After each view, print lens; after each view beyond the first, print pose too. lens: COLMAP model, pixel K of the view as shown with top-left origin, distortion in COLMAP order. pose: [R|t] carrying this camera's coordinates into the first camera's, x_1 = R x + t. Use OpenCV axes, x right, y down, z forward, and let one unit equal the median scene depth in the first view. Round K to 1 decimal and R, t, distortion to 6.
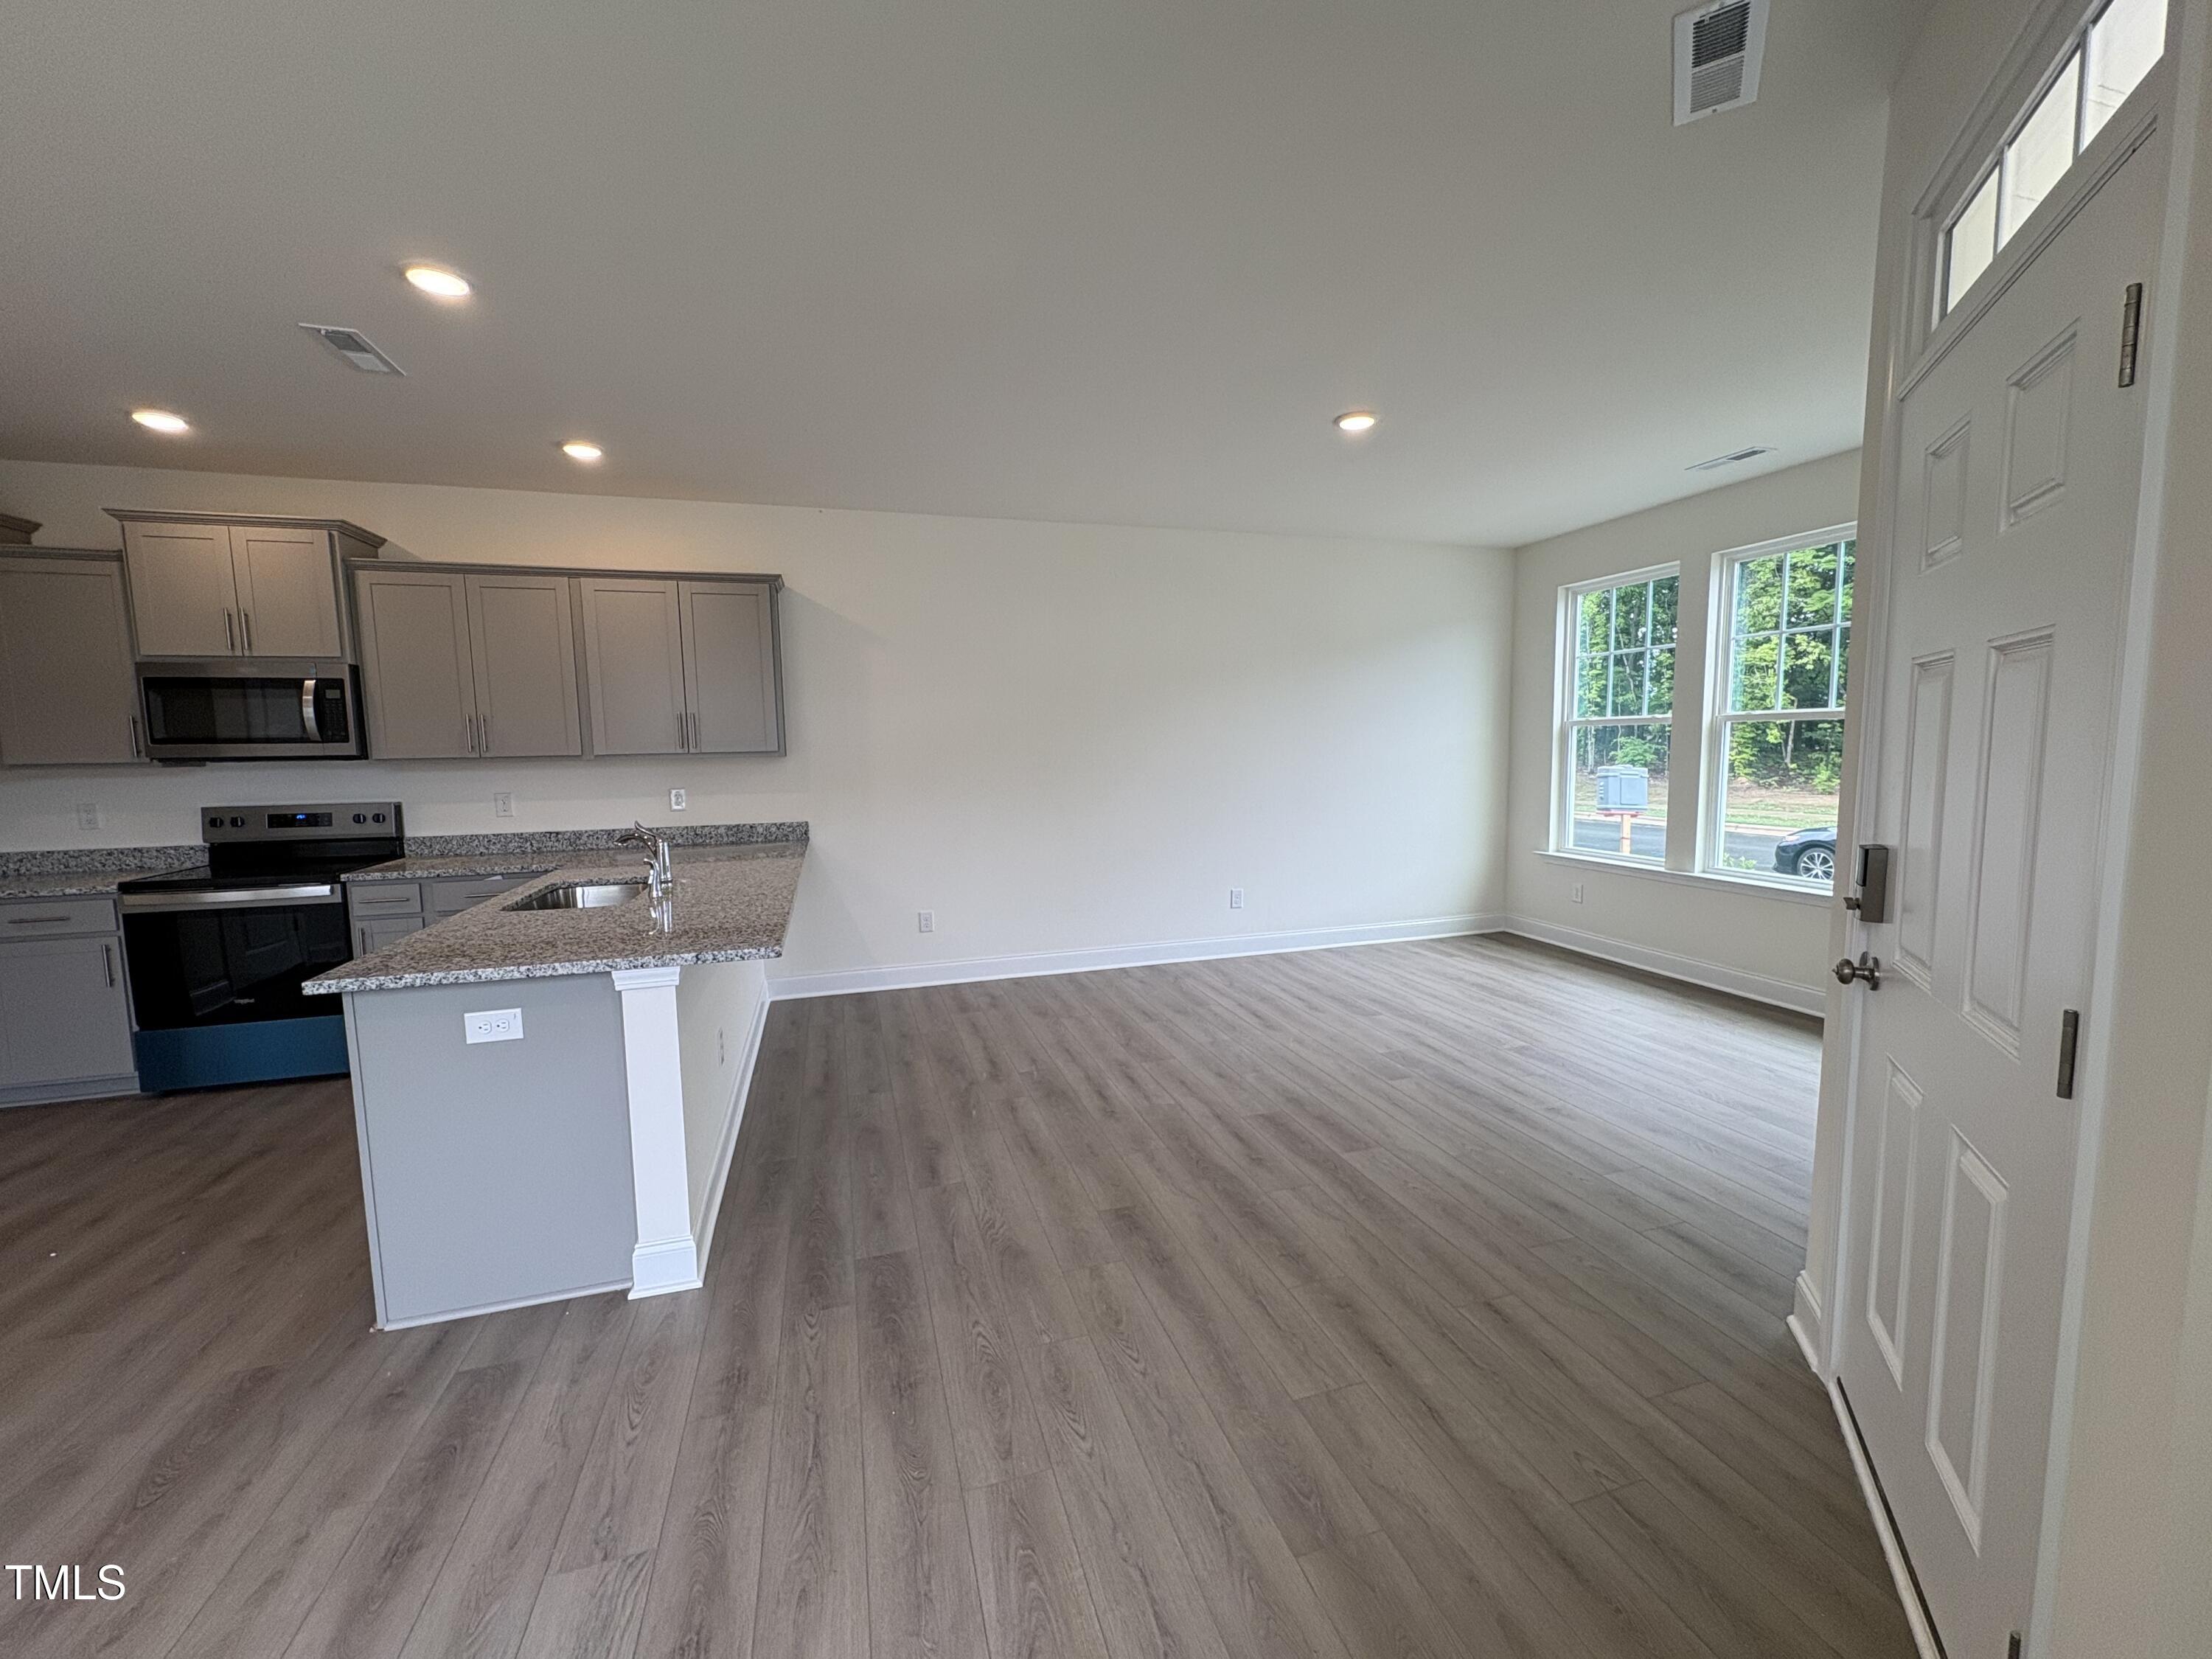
lens RADIAL K [[880.8, 0, 1108.6], [0, 880.8, 829.4], [0, 0, 1]] dist [0.000615, -0.000212]
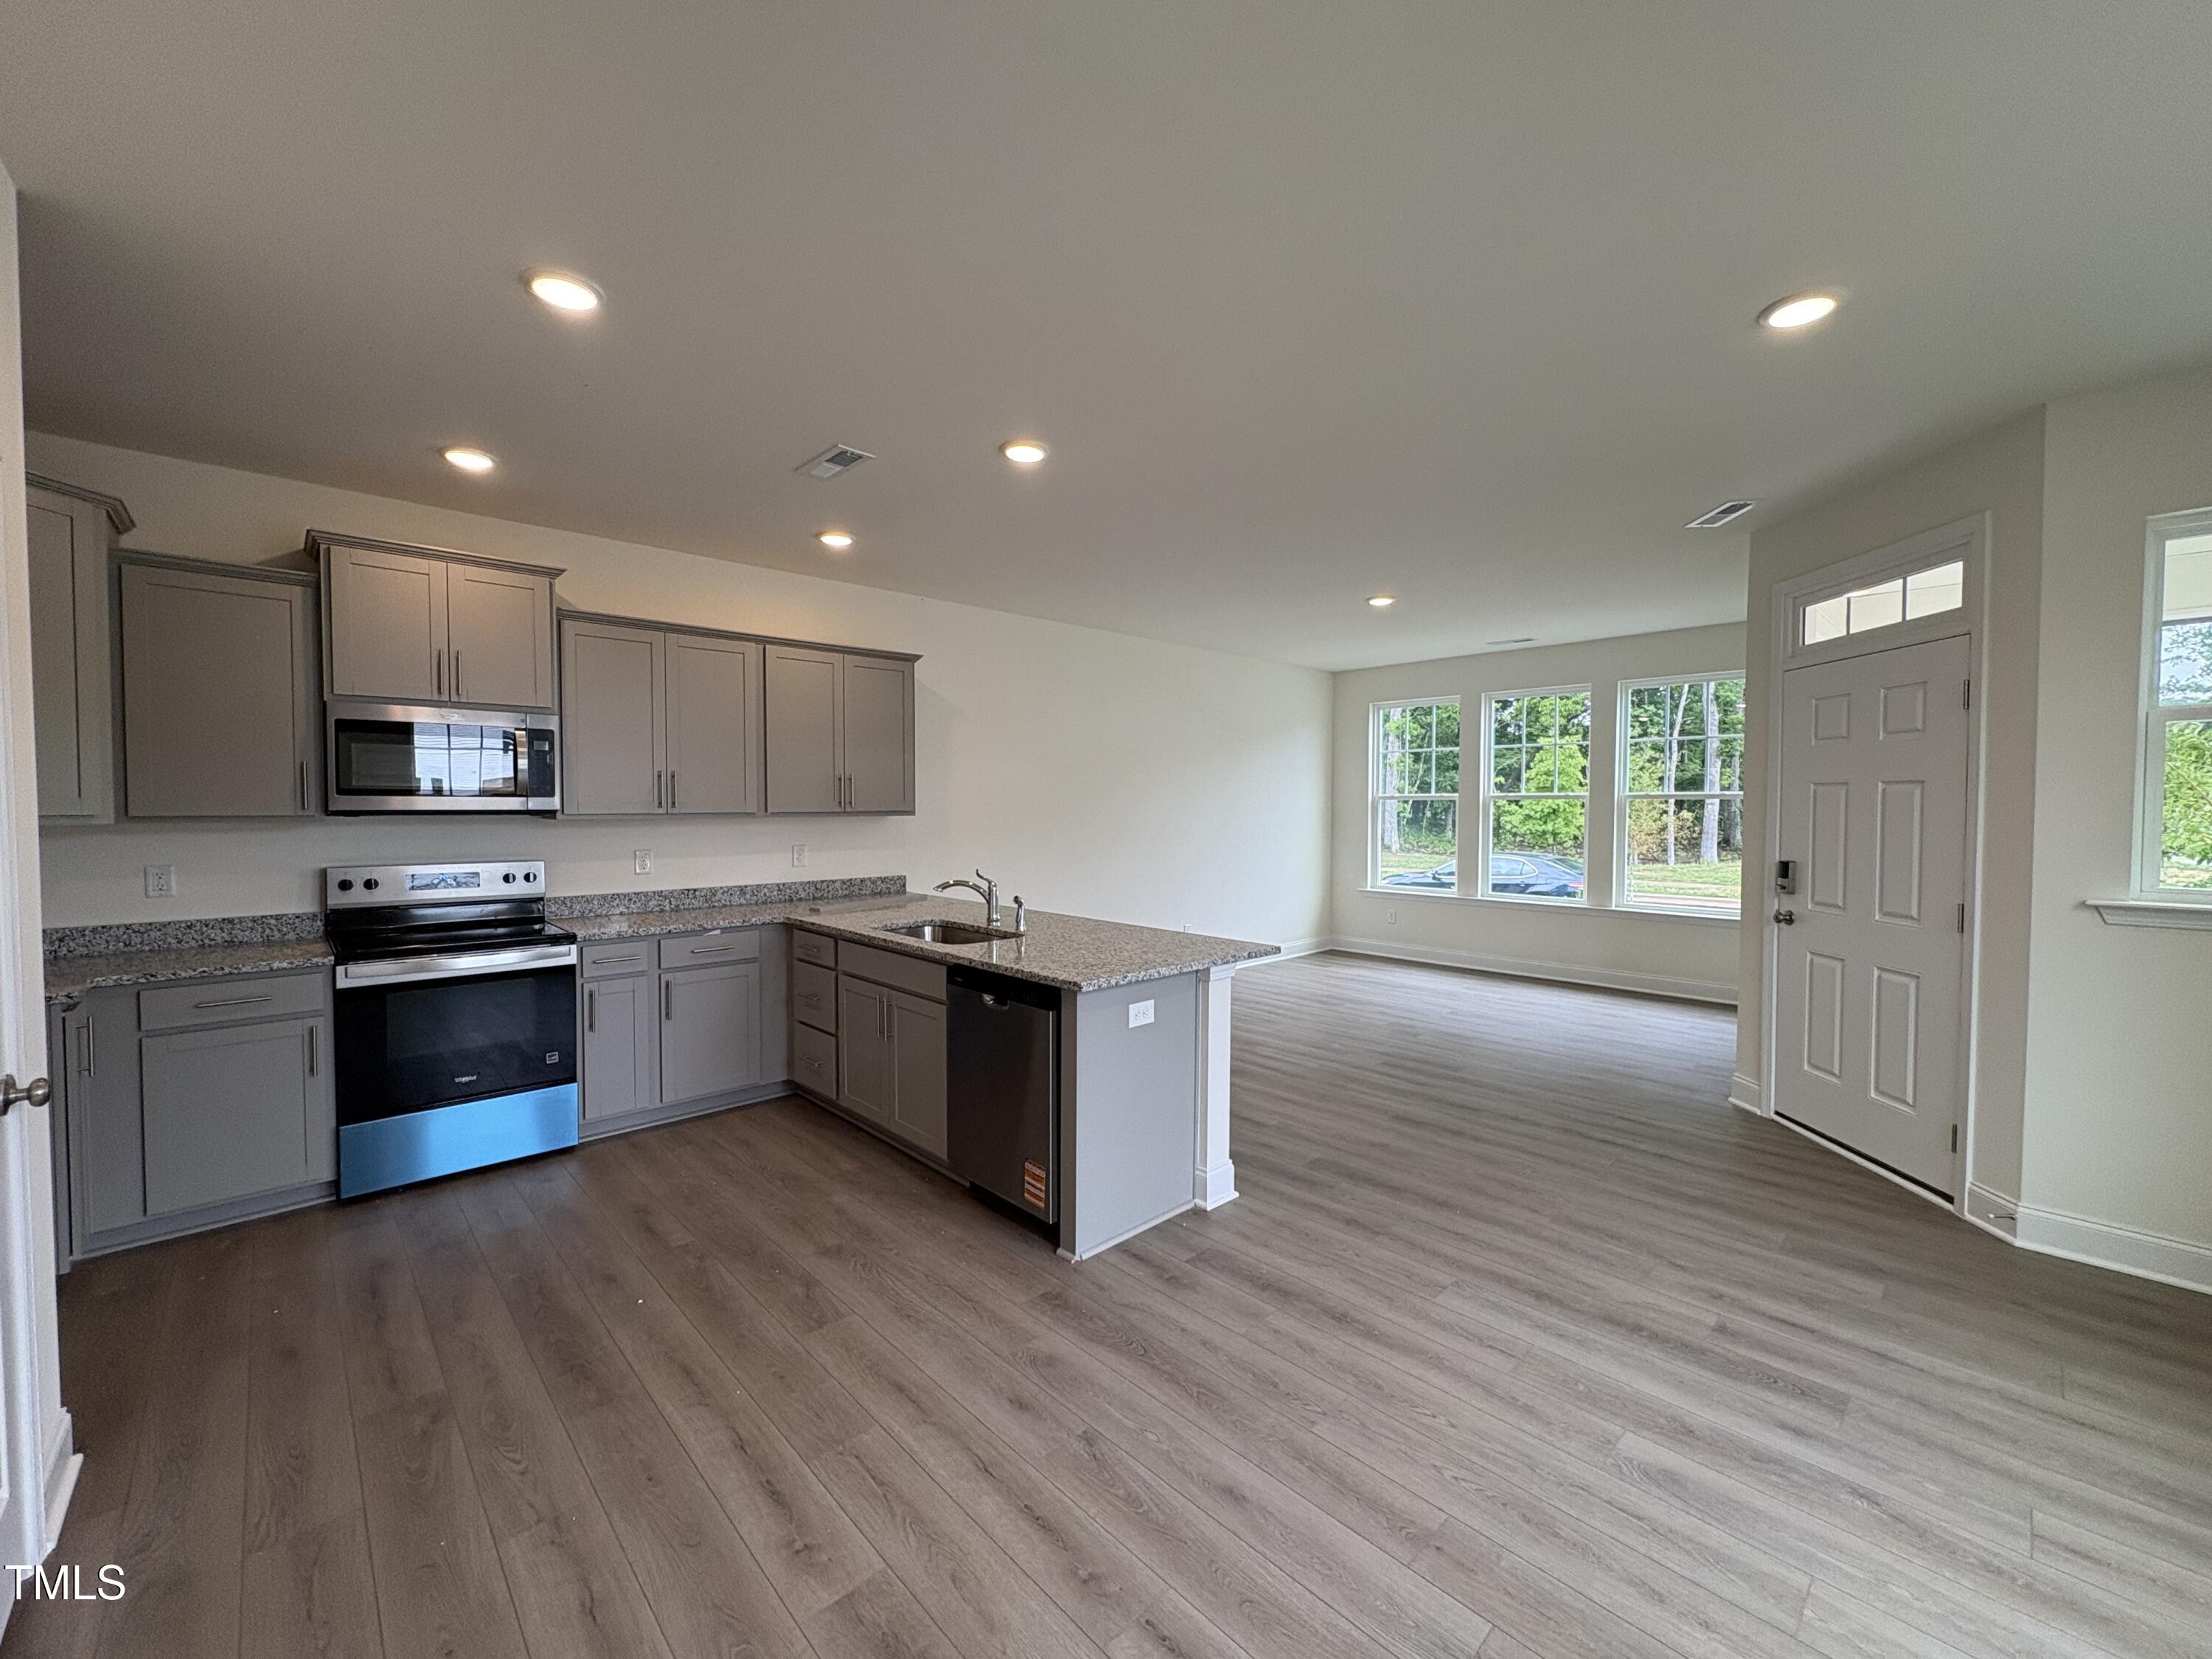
lens RADIAL K [[880.8, 0, 1106.4], [0, 880.8, 832.1], [0, 0, 1]] dist [0.000615, -0.000212]
pose [[0.895706, 0.001859, 0.444644, -0.764002], [0.028286, 0.997728, -0.061153, 0.014847], [-0.443747, 0.067352, 0.893618, -0.114390]]
